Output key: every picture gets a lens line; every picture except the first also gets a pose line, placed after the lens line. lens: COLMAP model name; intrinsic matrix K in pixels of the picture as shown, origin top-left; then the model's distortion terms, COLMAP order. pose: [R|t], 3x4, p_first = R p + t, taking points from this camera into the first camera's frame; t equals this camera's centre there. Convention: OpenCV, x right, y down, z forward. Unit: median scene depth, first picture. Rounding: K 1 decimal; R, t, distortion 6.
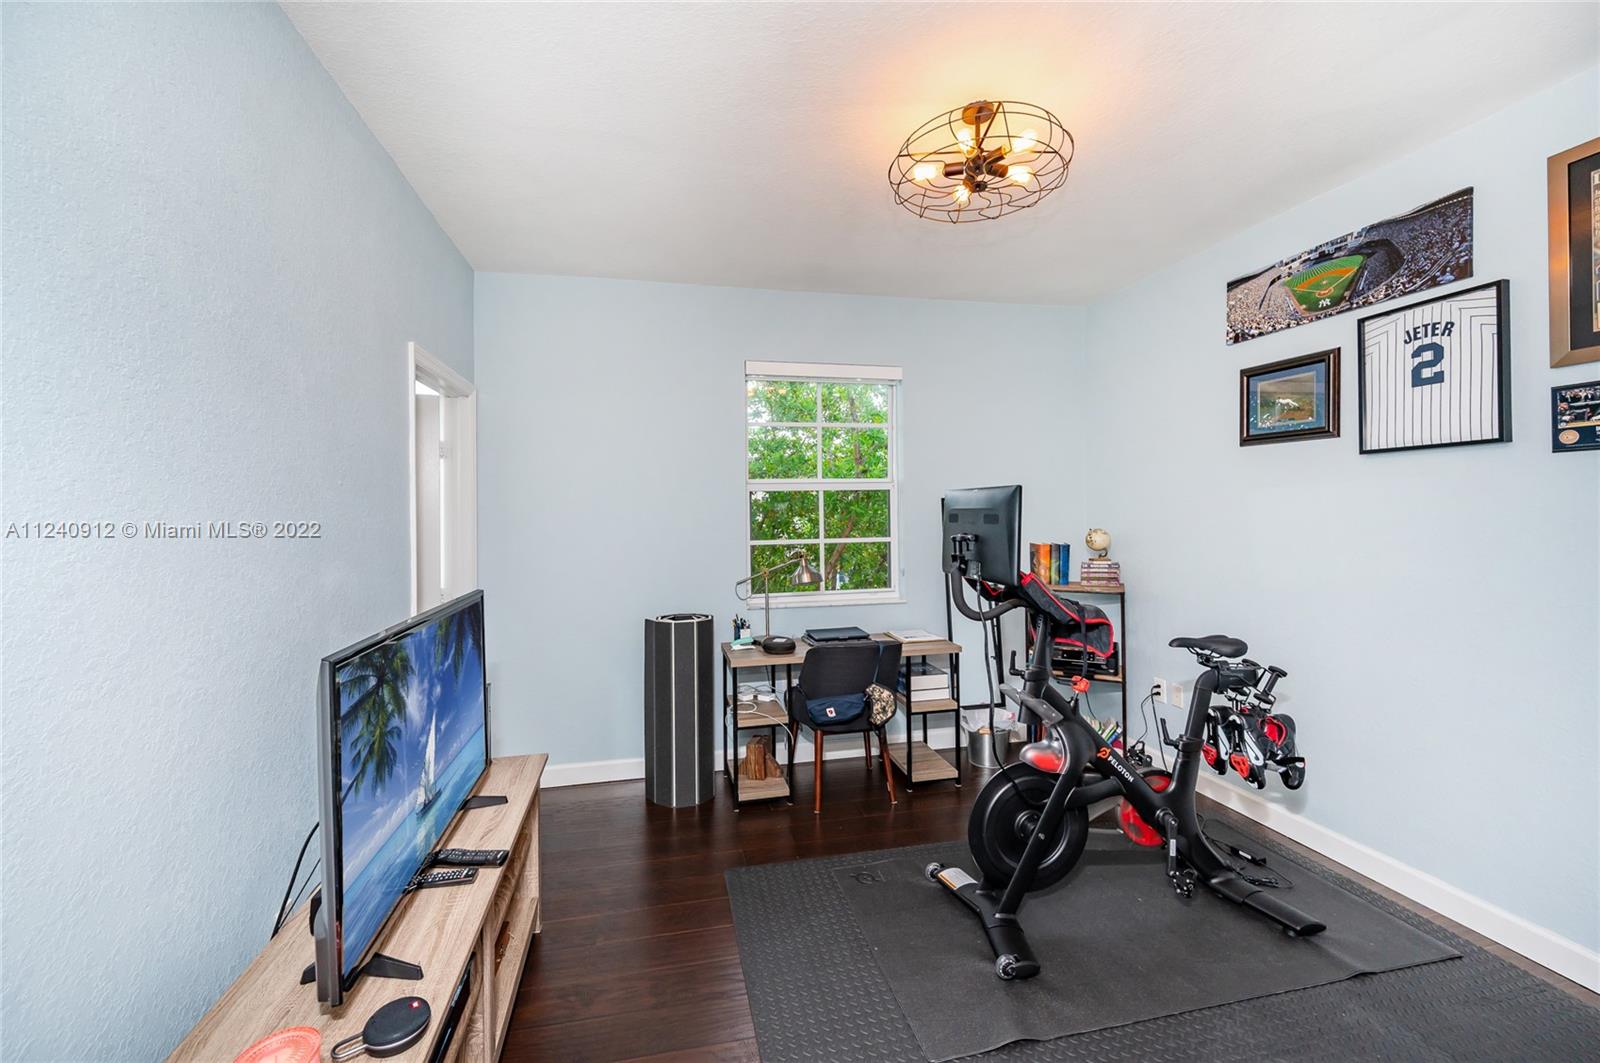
lens RADIAL K [[627.5, 0, 800.0], [0, 627.5, 531.5], [0, 0, 1]] dist [-0.002553, -0.000496]
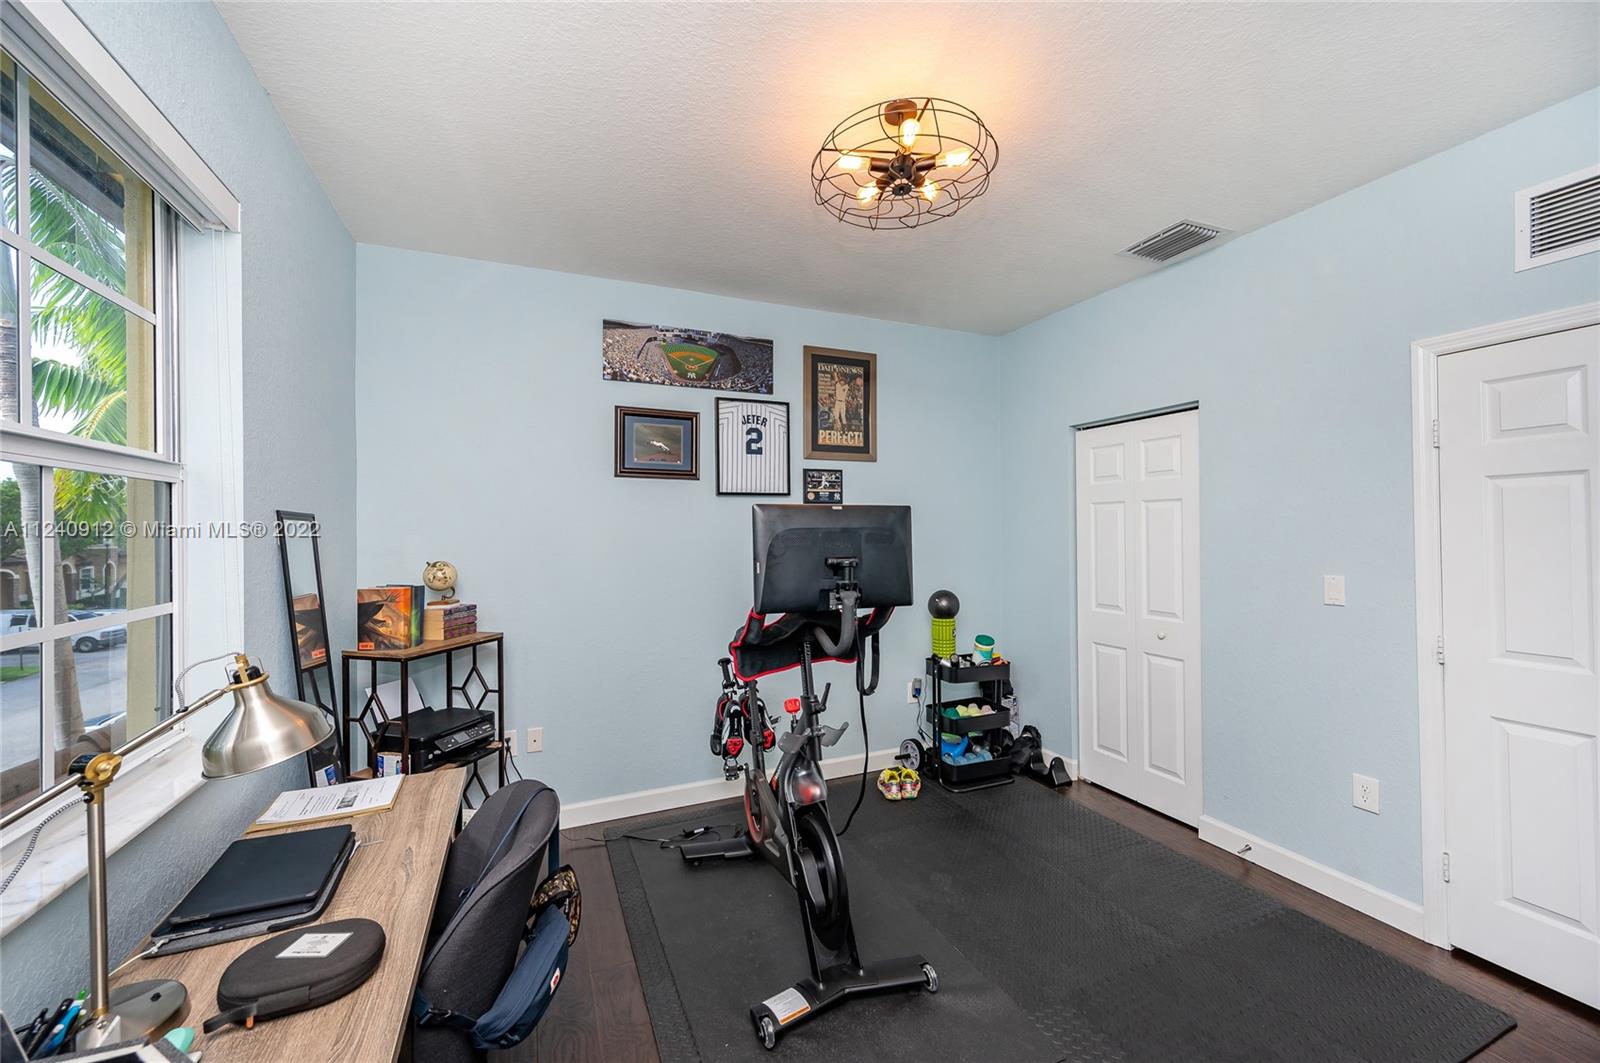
lens RADIAL K [[627.5, 0, 800.0], [0, 627.5, 531.5], [0, 0, 1]] dist [-0.002553, -0.000496]
pose [[-0.182461, 0.014258, 0.983110, -0.509816], [0.046174, 0.998916, -0.005918, -0.028626], [-0.982128, 0.044314, -0.182922, 1.124569]]
